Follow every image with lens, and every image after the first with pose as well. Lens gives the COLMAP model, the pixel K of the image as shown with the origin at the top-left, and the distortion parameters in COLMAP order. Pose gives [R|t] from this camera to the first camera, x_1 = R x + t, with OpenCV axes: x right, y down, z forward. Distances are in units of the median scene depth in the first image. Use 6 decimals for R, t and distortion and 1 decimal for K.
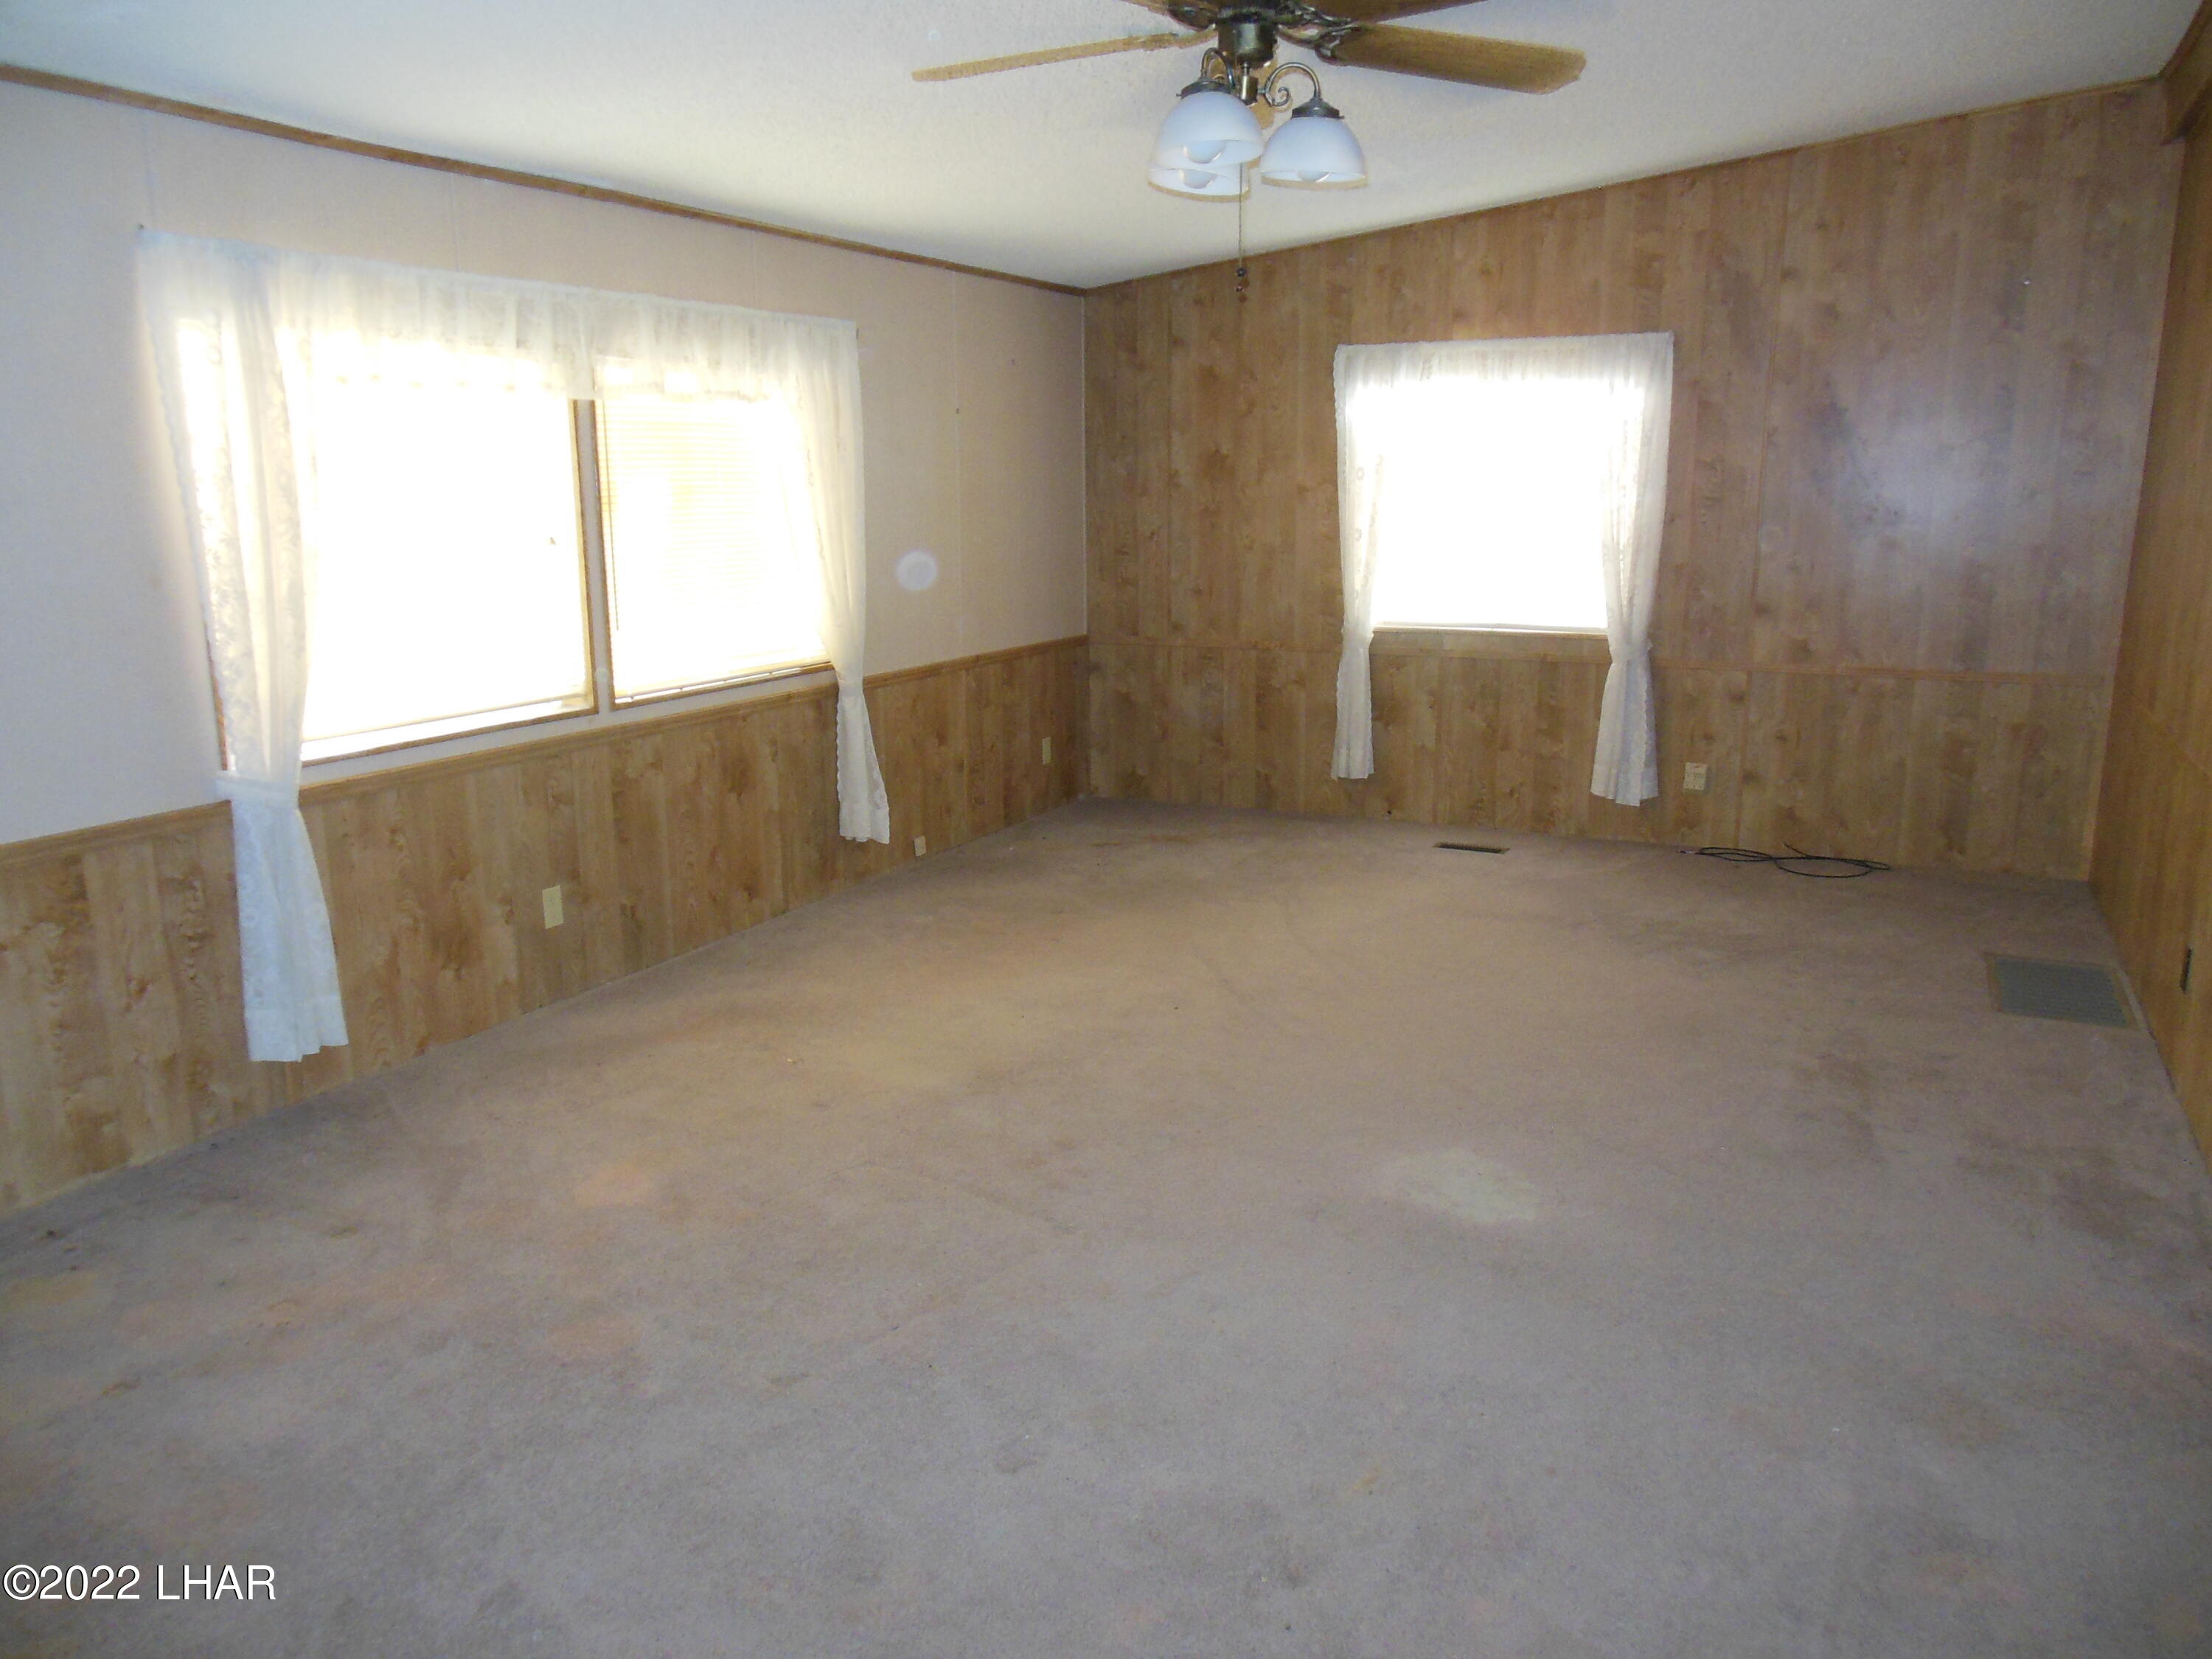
lens RADIAL K [[1652.5, 0, 1105.5], [0, 1652.5, 839.3], [0, 0, 1]] dist [-0.092117, 0.131411]
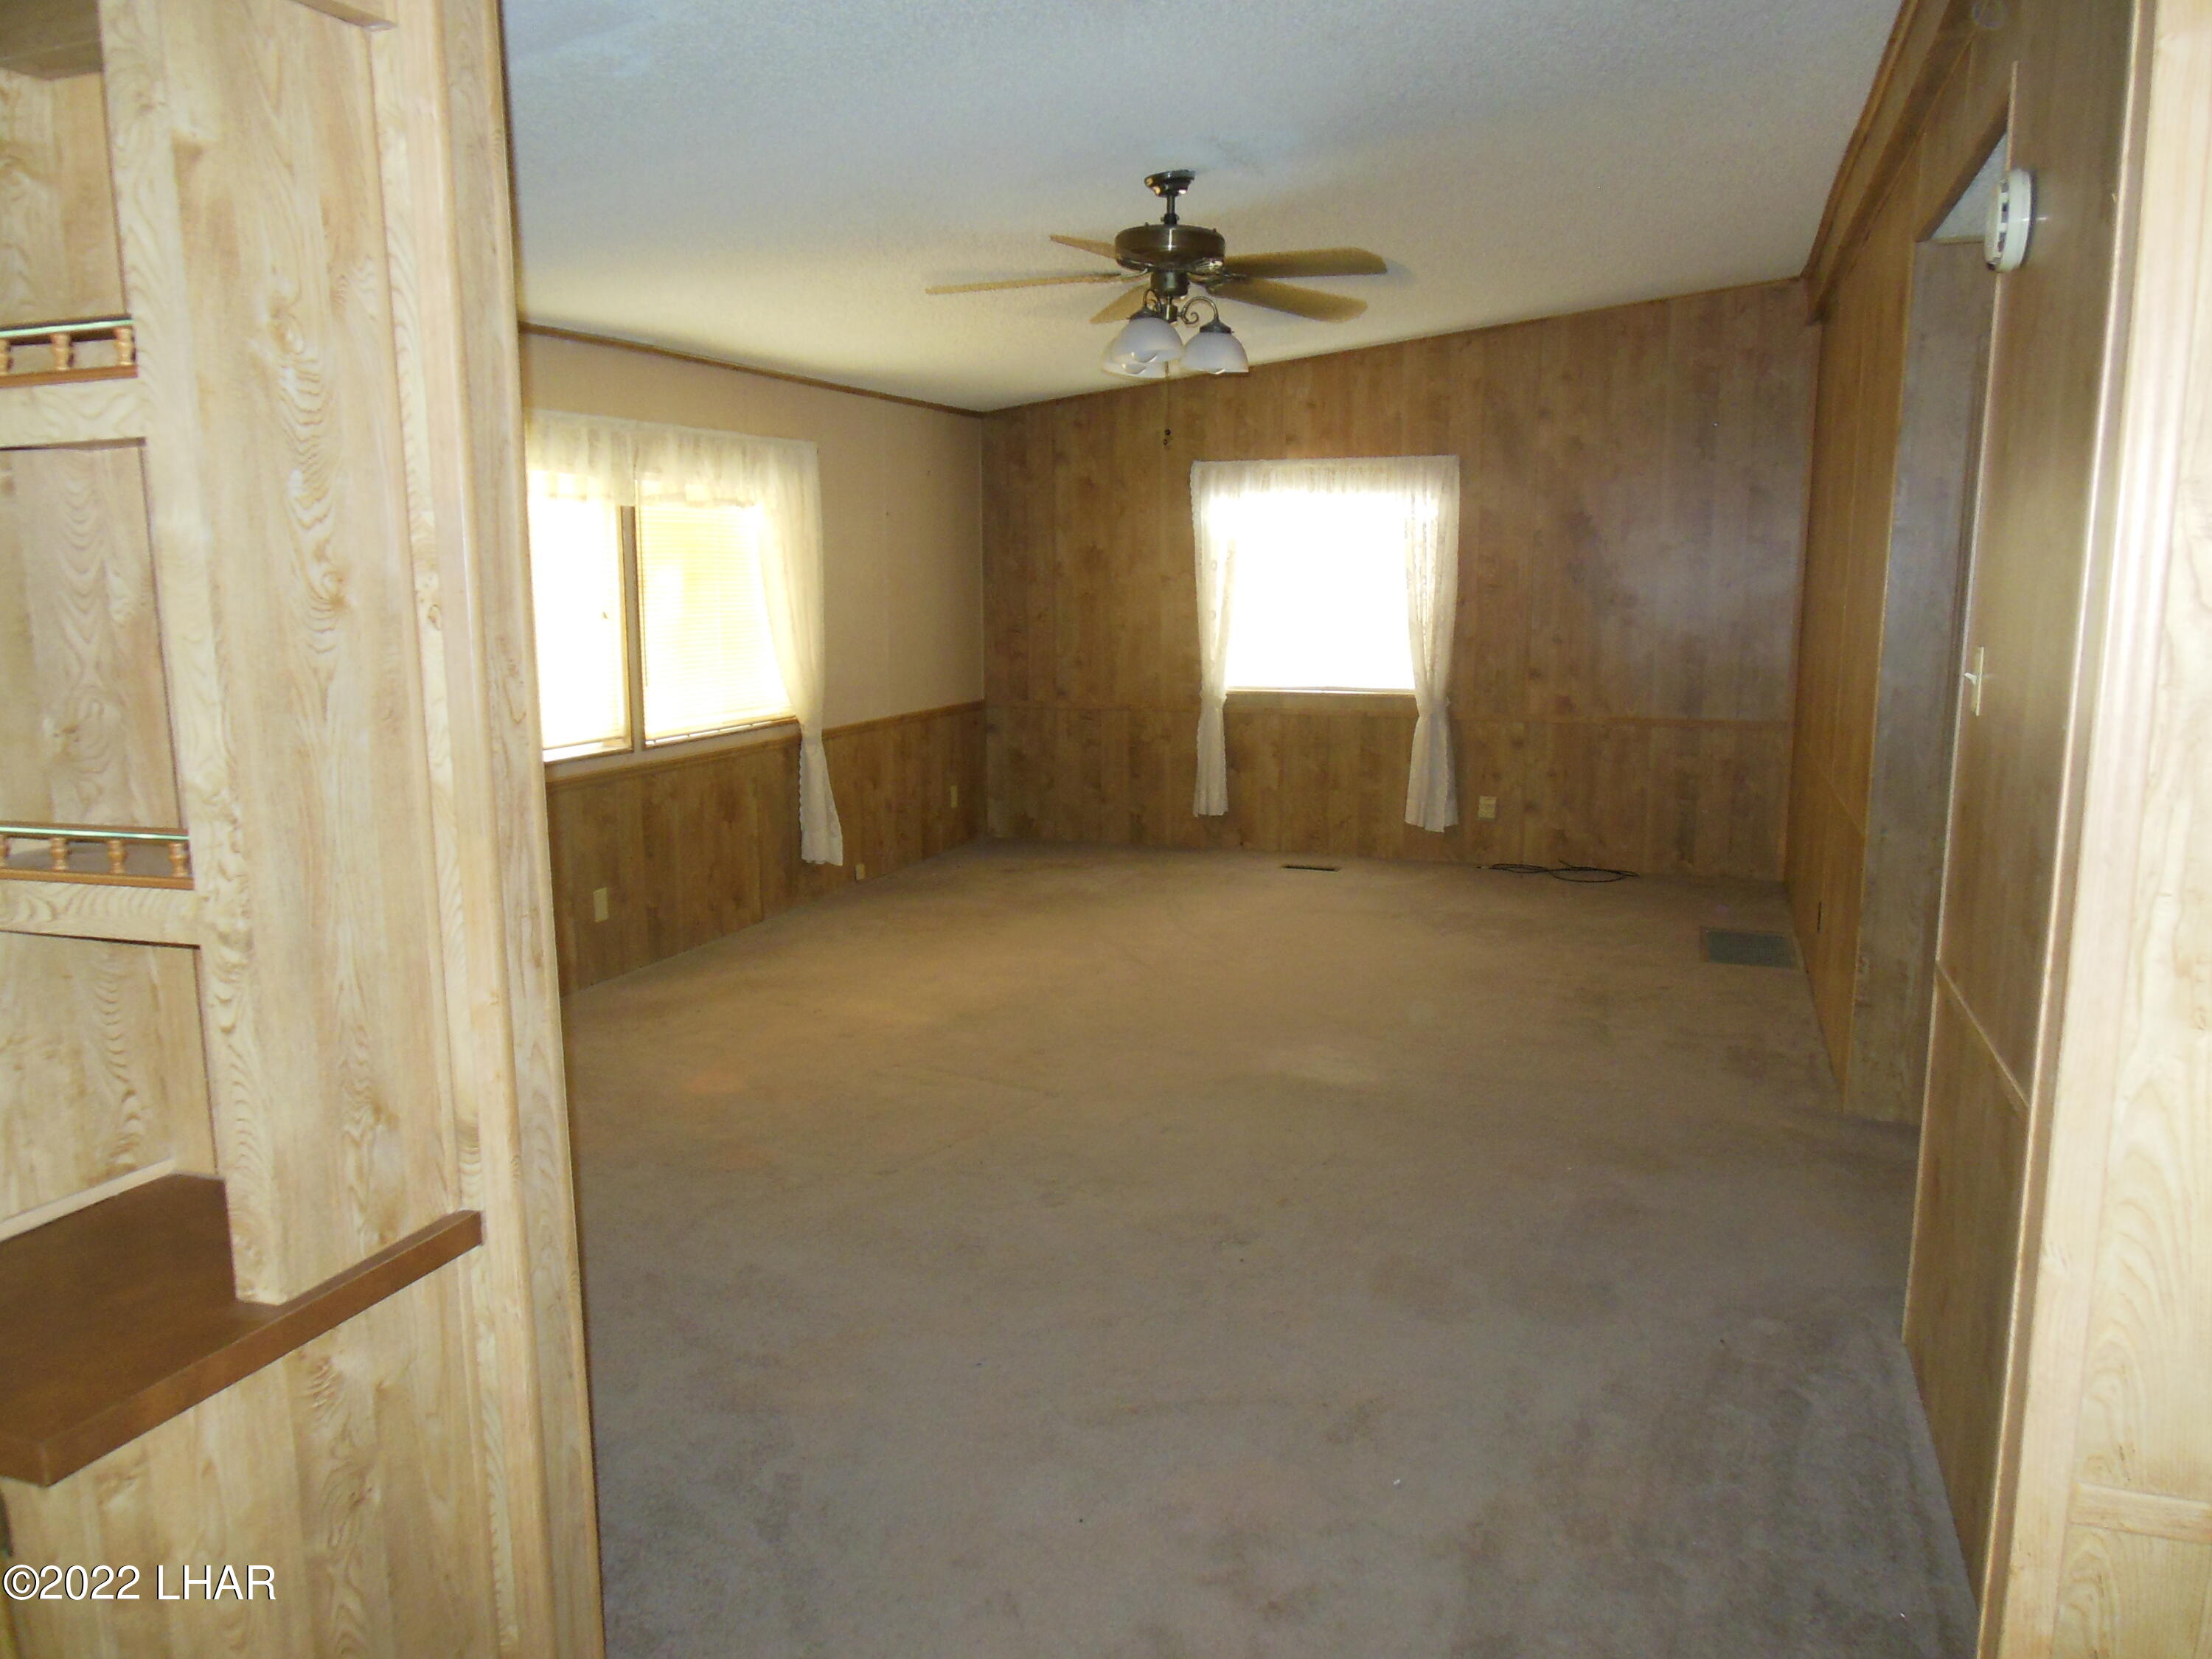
lens RADIAL K [[1648.0, 0, 1108.9], [0, 1648.0, 836.6], [0, 0, 1]] dist [-0.099571, 0.138569]
pose [[0.993891, -0.013316, 0.109558, -0.064757], [0.019277, 0.998380, -0.053525, 0.047151], [-0.108667, 0.055310, 0.992538, -0.213810]]
